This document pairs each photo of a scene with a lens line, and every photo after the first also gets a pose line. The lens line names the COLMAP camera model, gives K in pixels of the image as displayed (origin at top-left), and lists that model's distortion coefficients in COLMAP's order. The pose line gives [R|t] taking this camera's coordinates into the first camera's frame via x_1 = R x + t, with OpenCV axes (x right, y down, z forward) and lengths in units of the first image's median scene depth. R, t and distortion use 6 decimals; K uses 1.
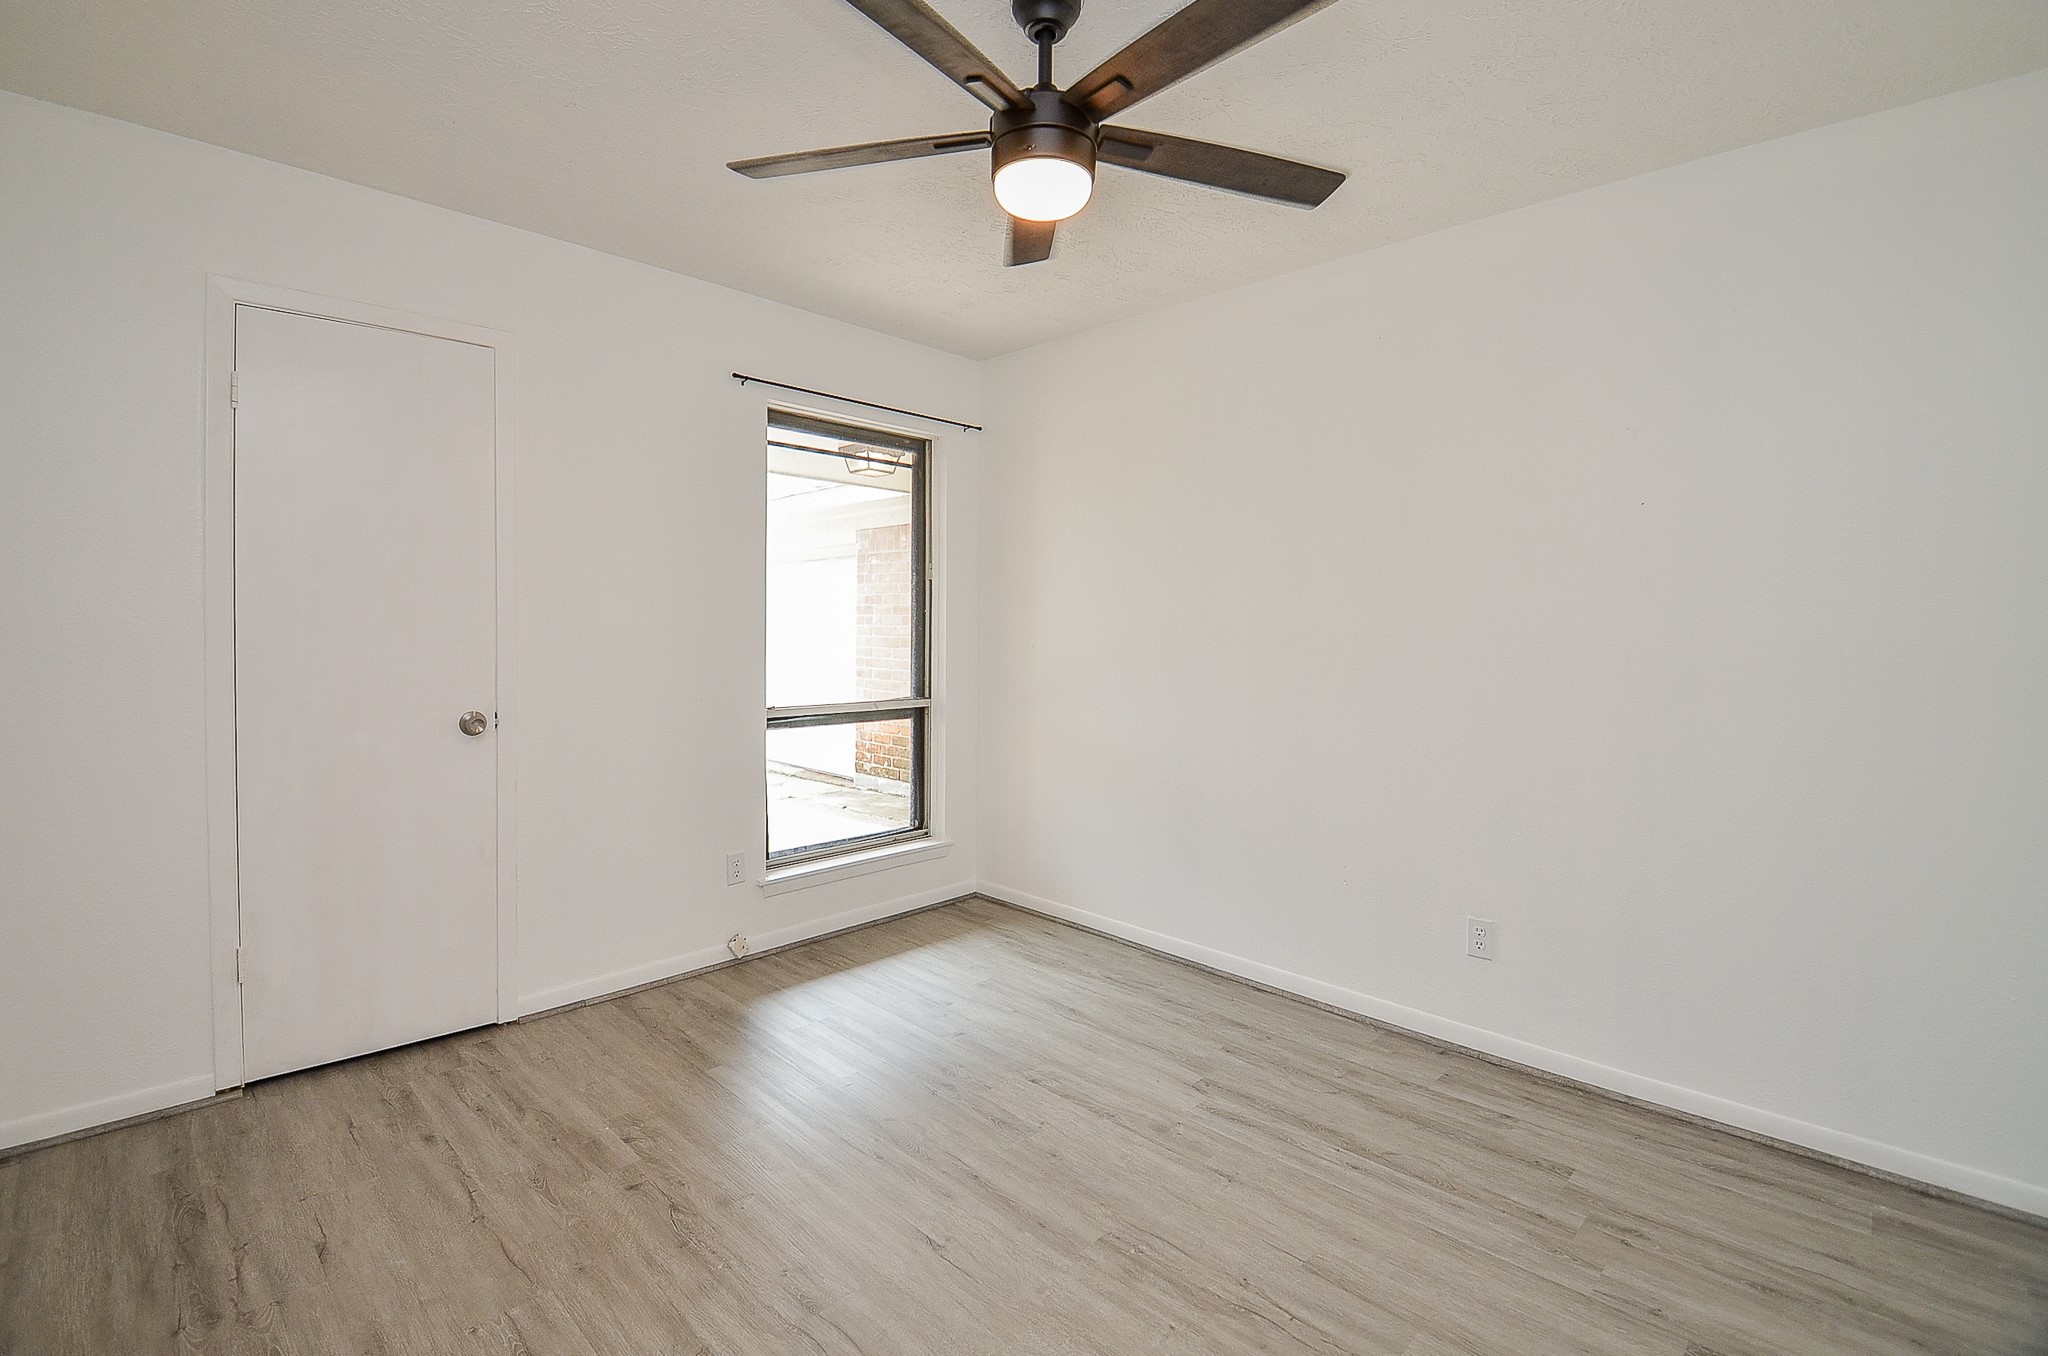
lens RADIAL K [[926.3, 0, 983.0], [0, 926.3, 642.3], [0, 0, 1]] dist [-0.016402, -0.003604]
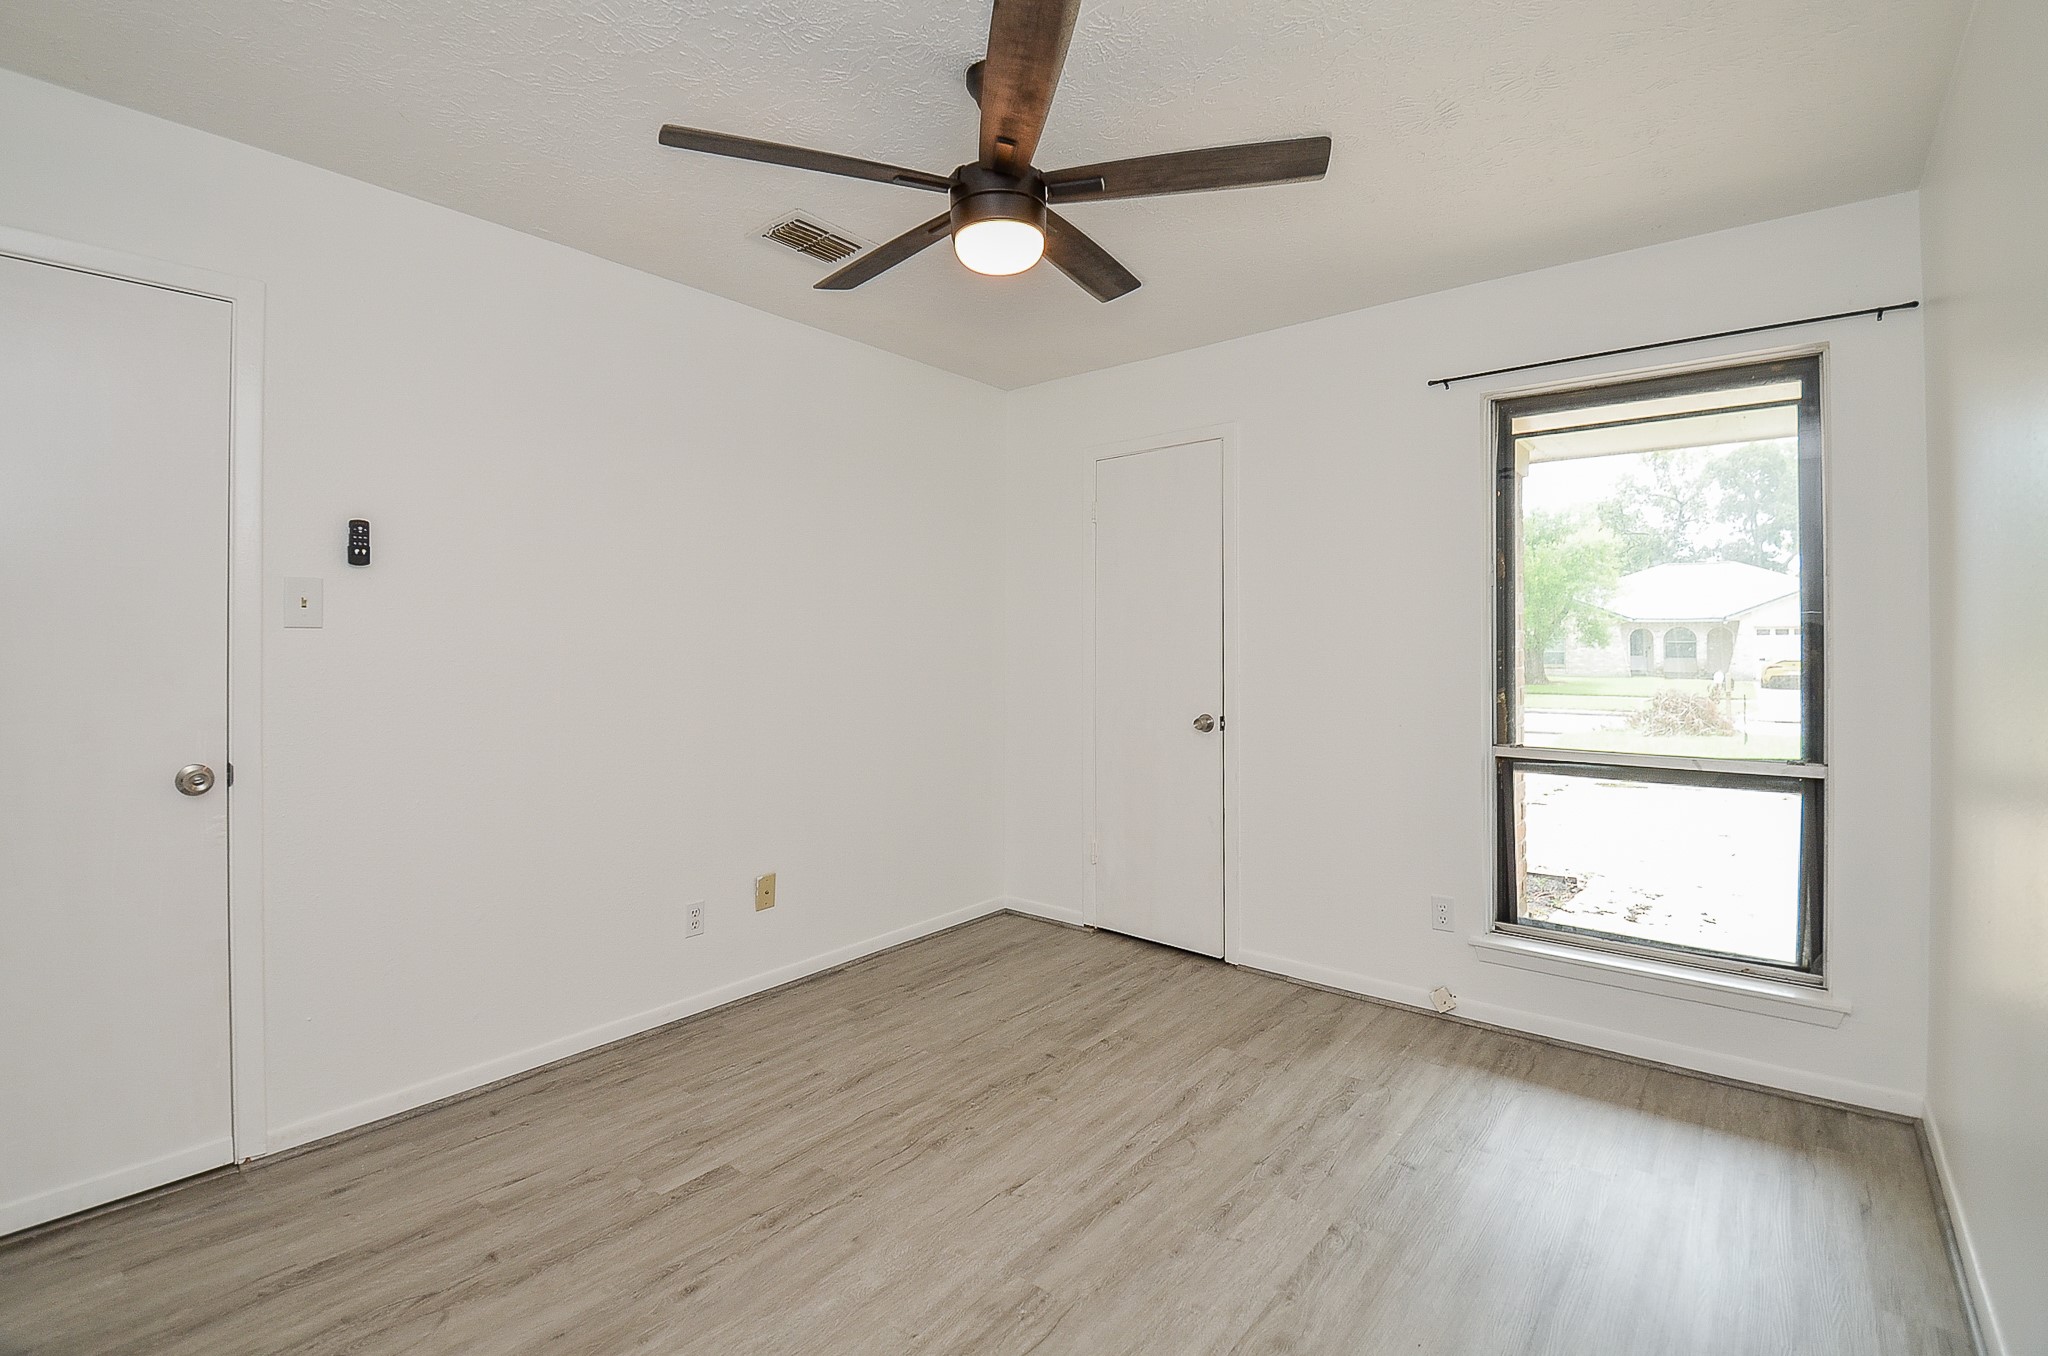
lens RADIAL K [[926.3, 0, 1028.2], [0, 926.3, 660.1], [0, 0, 1]] dist [-0.016402, -0.003604]
pose [[0.113682, 0.007864, -0.993486, 0.689126], [-0.023201, 0.999717, 0.005258, -0.001857], [0.993246, 0.022452, 0.113832, 0.562655]]
